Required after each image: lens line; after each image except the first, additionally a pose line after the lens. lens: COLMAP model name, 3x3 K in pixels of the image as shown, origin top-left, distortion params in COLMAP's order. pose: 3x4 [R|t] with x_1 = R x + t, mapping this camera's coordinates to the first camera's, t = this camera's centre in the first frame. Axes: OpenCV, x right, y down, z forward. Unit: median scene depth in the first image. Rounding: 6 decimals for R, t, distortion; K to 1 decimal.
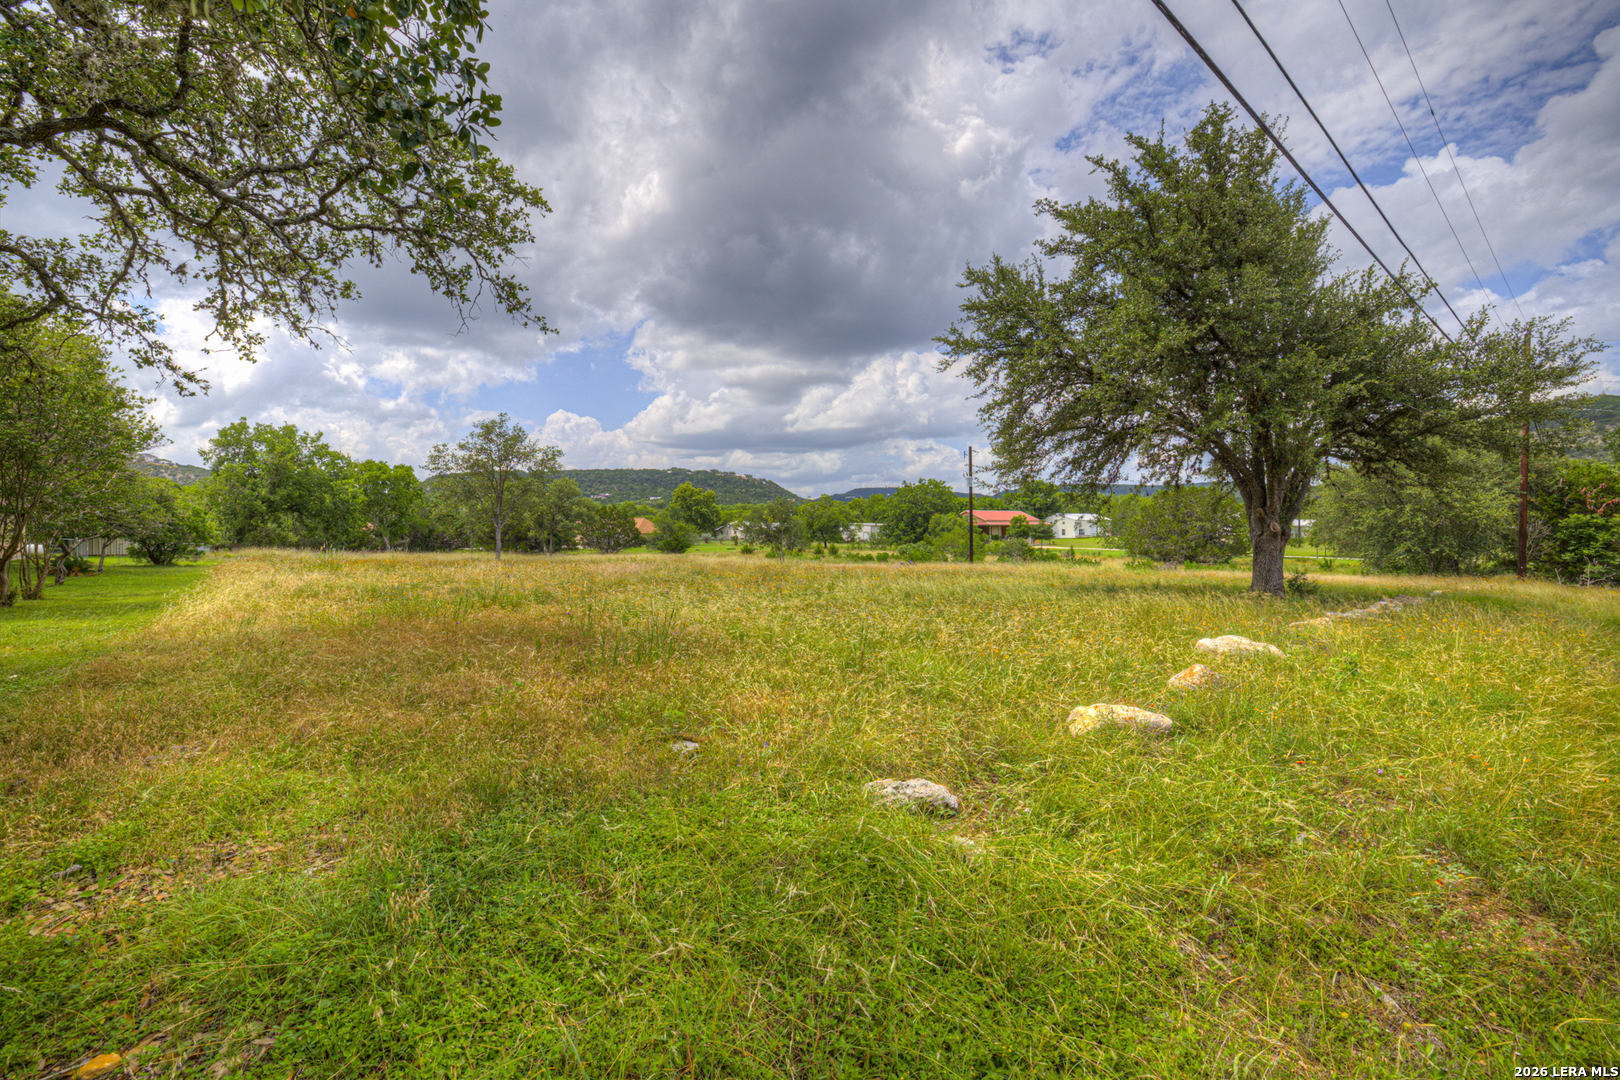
lens RADIAL K [[711.6, 0, 798.7], [0, 711.6, 539.5], [0, 0, 1]] dist [-0.046116, 0.027823]
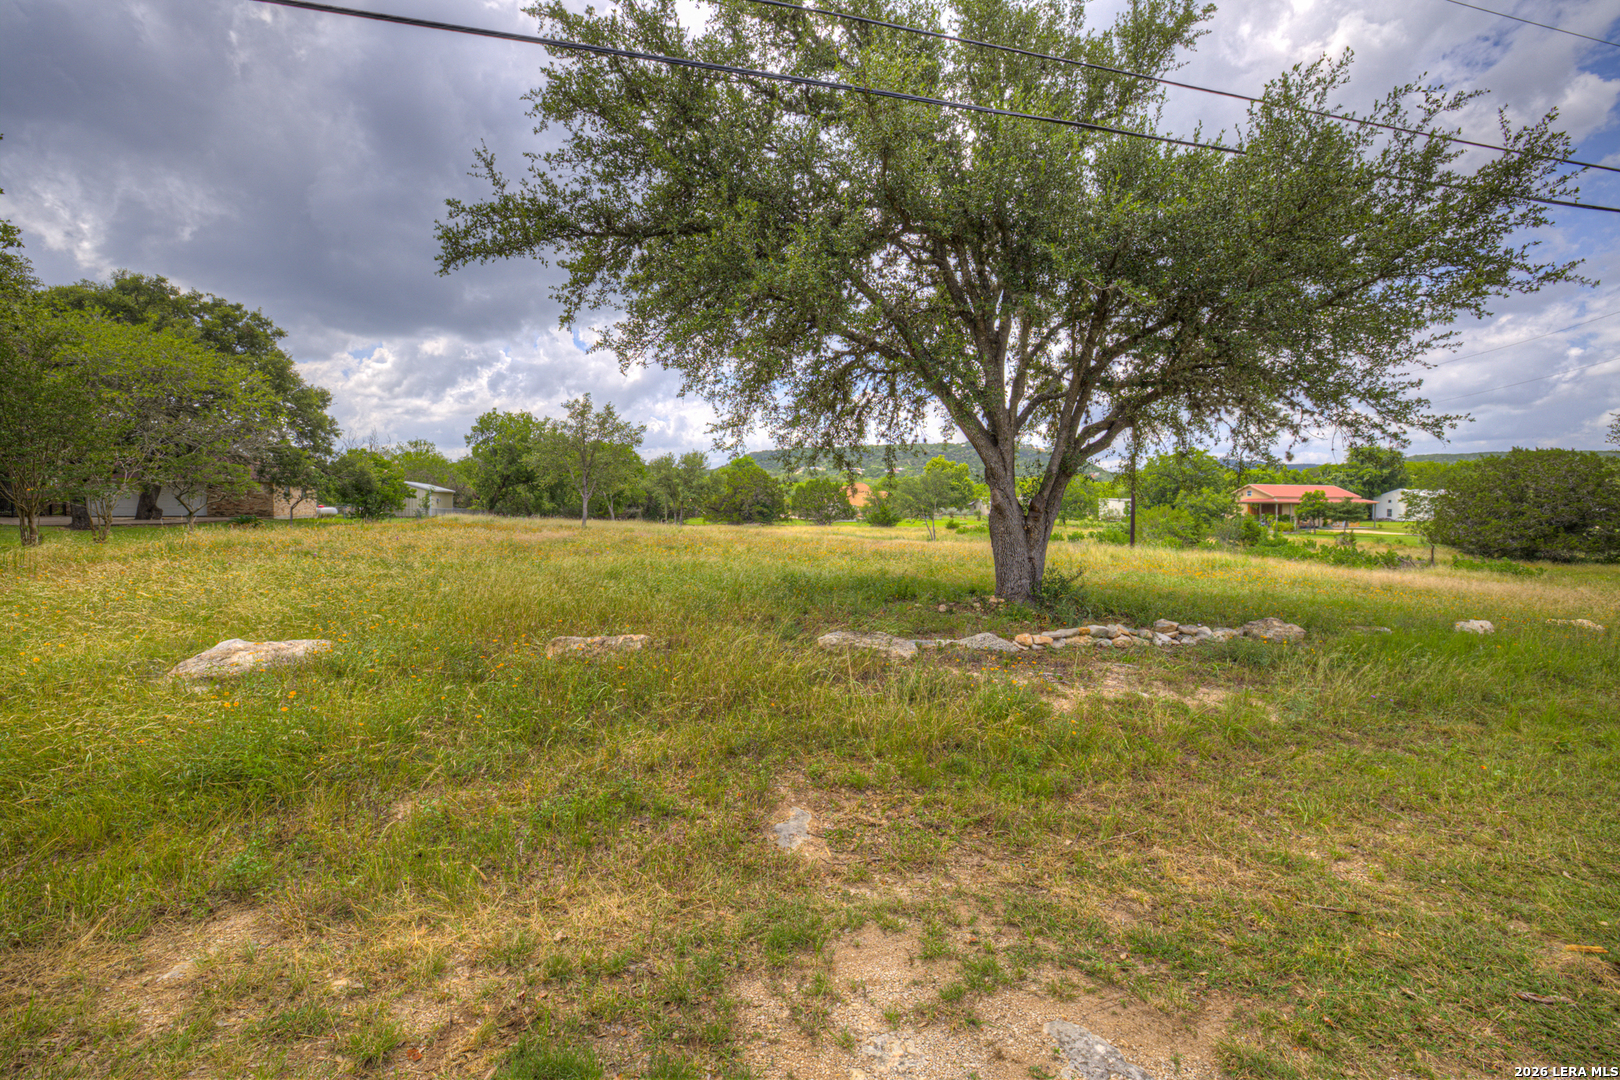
lens RADIAL K [[699.5, 0, 801.8], [0, 699.5, 528.7], [0, 0, 1]] dist [-0.041451, 0.017588]
pose [[0.902830, 0.026928, -0.429153, 0.164586], [-0.017783, 0.999522, 0.025306, -0.000535], [0.429629, -0.015216, 0.902877, 0.076040]]
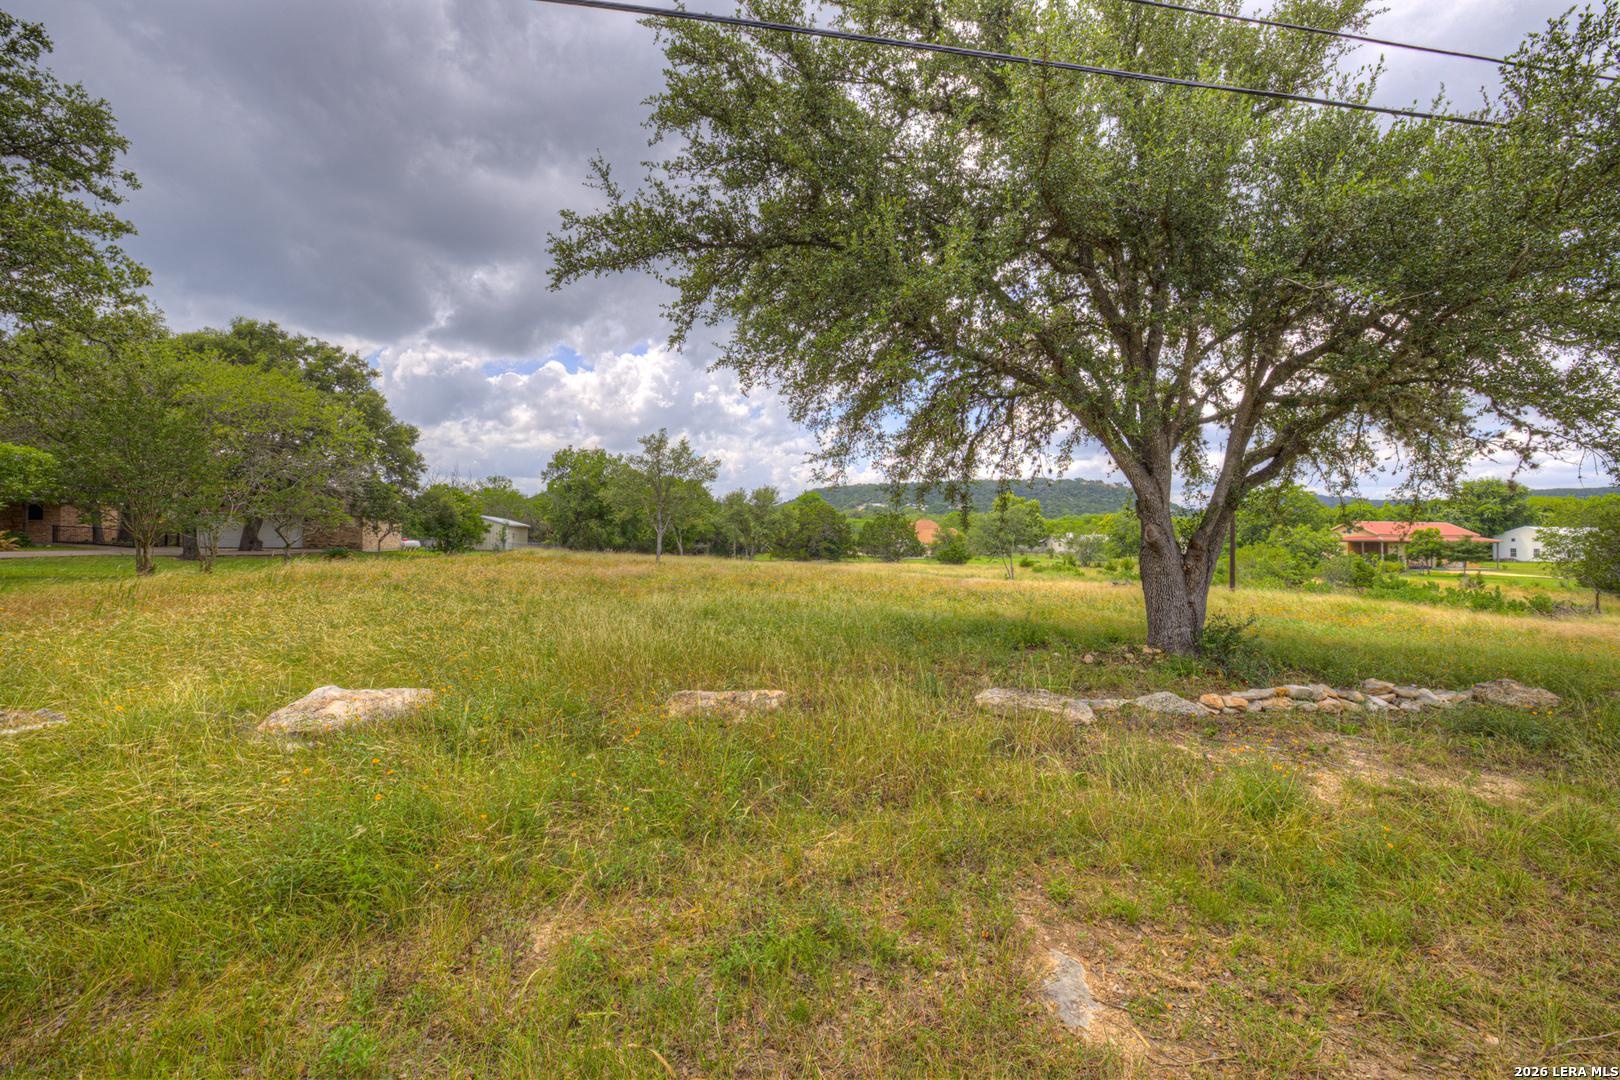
lens RADIAL K [[699.5, 0, 801.8], [0, 699.5, 528.7], [0, 0, 1]] dist [-0.041451, 0.017588]
pose [[0.862352, 0.008278, -0.506241, 0.148919], [-0.024136, 0.999402, -0.024773, -0.000243], [0.505733, 0.033582, 0.862036, 0.082331]]
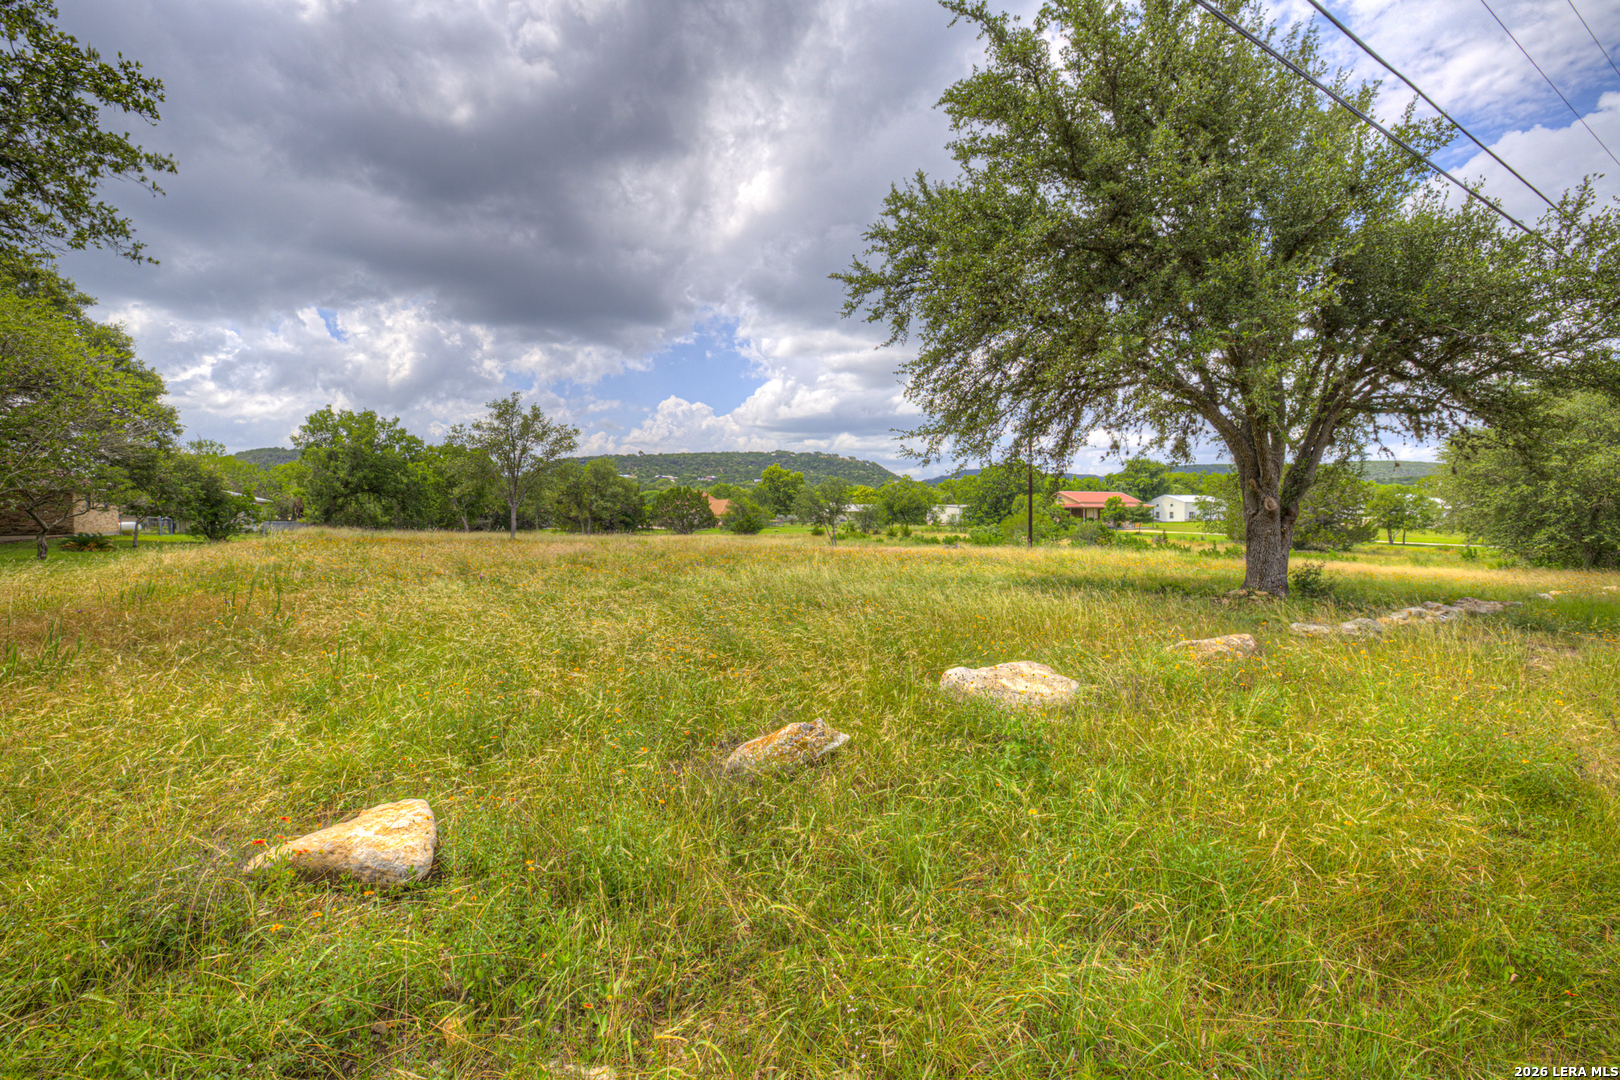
lens RADIAL K [[699.5, 0, 801.8], [0, 699.5, 528.7], [0, 0, 1]] dist [-0.041451, 0.017588]
pose [[0.988047, 0.006624, -0.154008, 0.062126], [-0.005027, 0.999929, 0.010758, 0.000581], [0.154069, -0.009855, 0.988011, 0.041600]]
